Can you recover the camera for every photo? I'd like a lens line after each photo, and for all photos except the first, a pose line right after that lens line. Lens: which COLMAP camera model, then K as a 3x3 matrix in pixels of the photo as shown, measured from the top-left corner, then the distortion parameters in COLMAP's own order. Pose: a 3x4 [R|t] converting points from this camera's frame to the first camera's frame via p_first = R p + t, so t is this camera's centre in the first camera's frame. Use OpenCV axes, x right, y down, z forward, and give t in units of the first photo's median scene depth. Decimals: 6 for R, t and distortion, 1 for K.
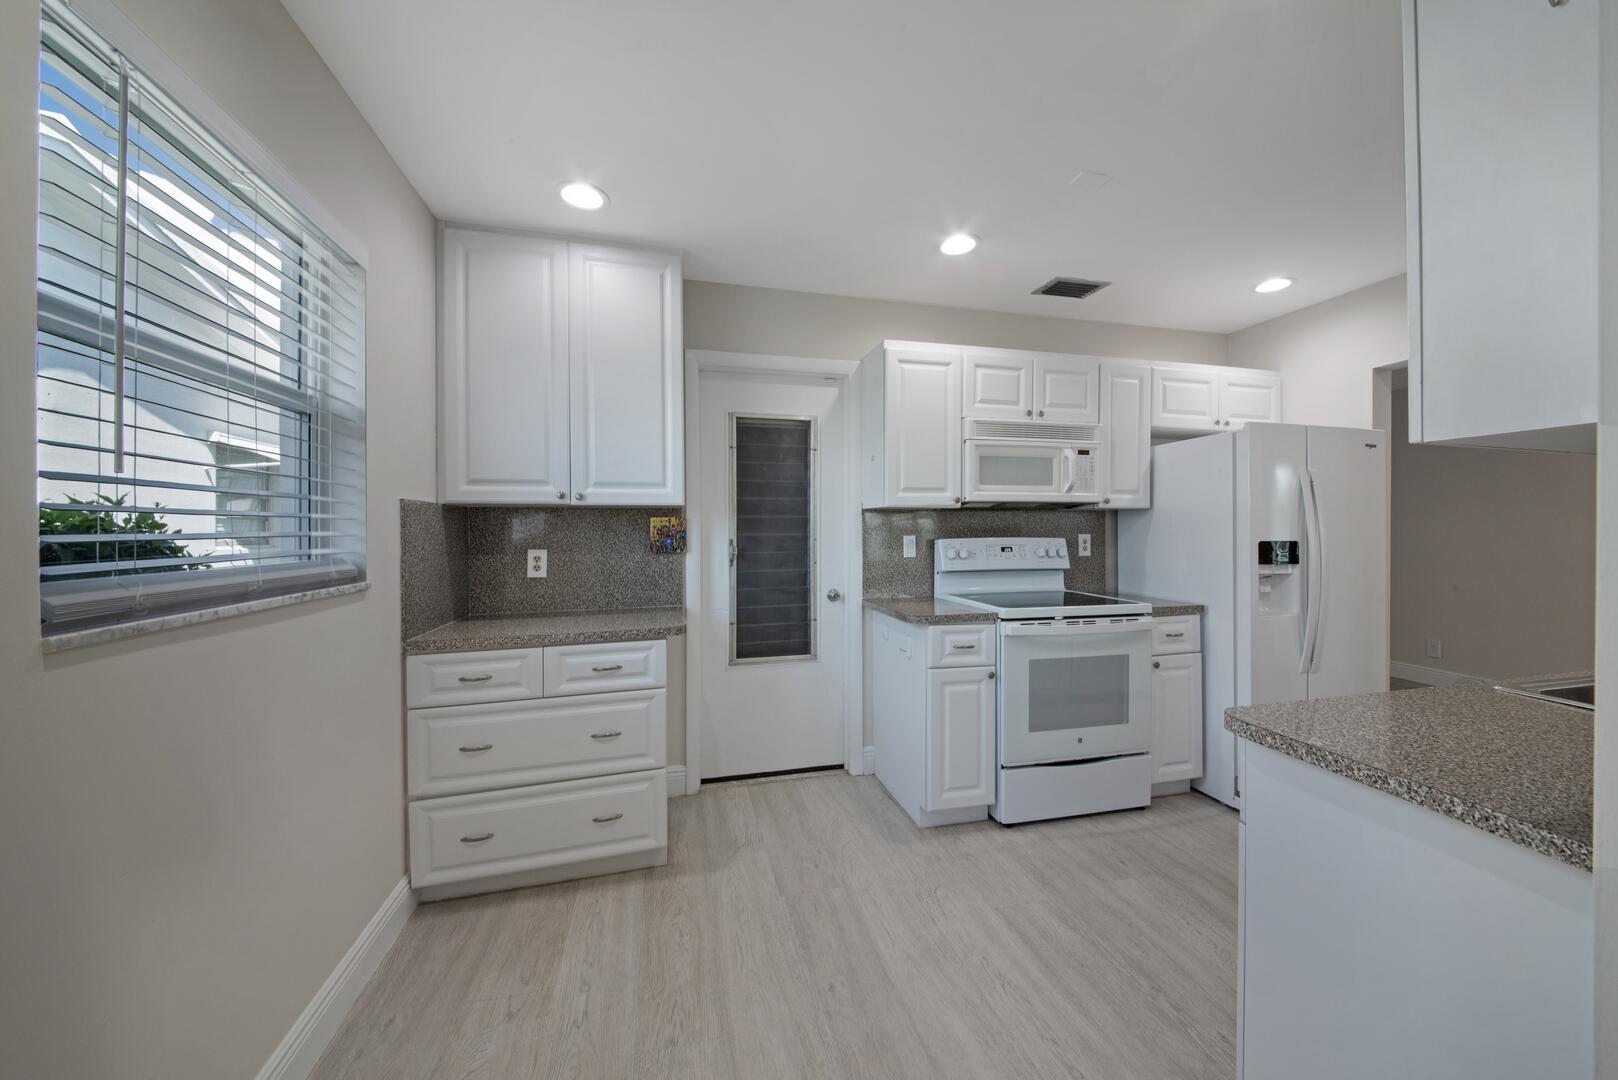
lens RADIAL K [[569.2, 0, 813.4], [0, 569.2, 534.0], [0, 0, 1]] dist [-0.017946, -0.000253]
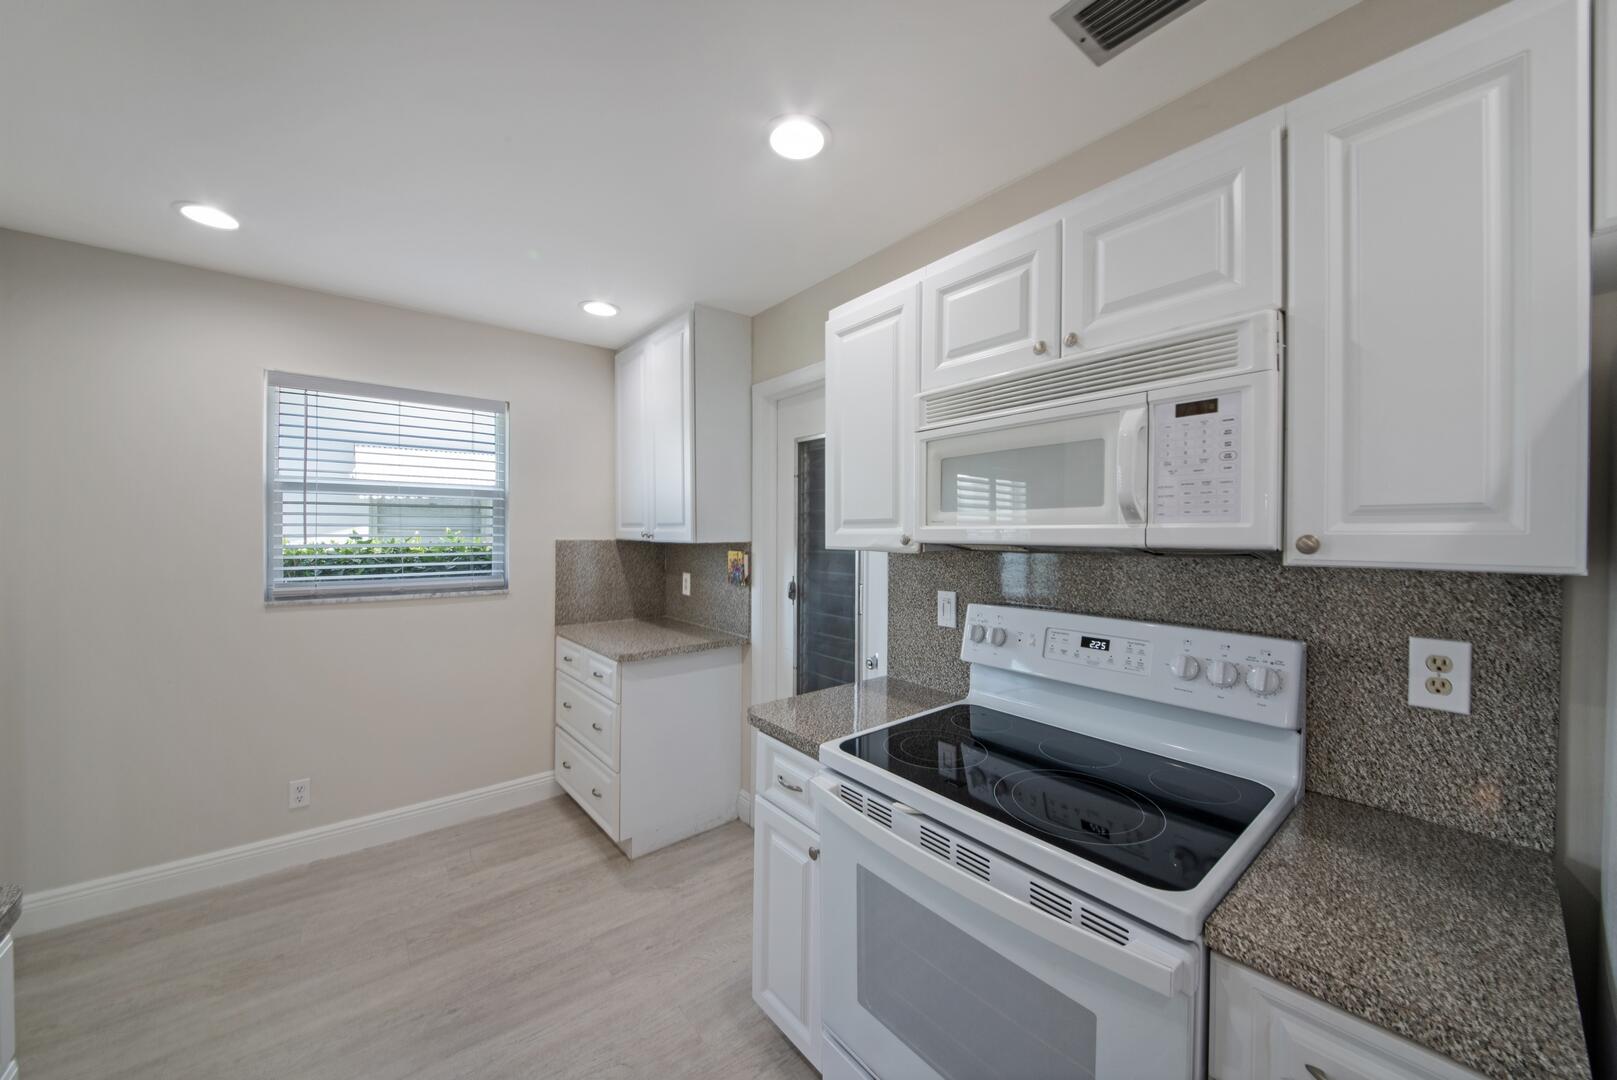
lens RADIAL K [[568.9, 0, 803.9], [0, 568.9, 532.4], [0, 0, 1]] dist [-0.017946, -0.000253]
pose [[0.422124, 0.006001, -0.906518, 0.723339], [-0.013950, 0.999903, 0.000123, -0.064843], [0.906431, 0.012595, 0.422167, 0.653738]]
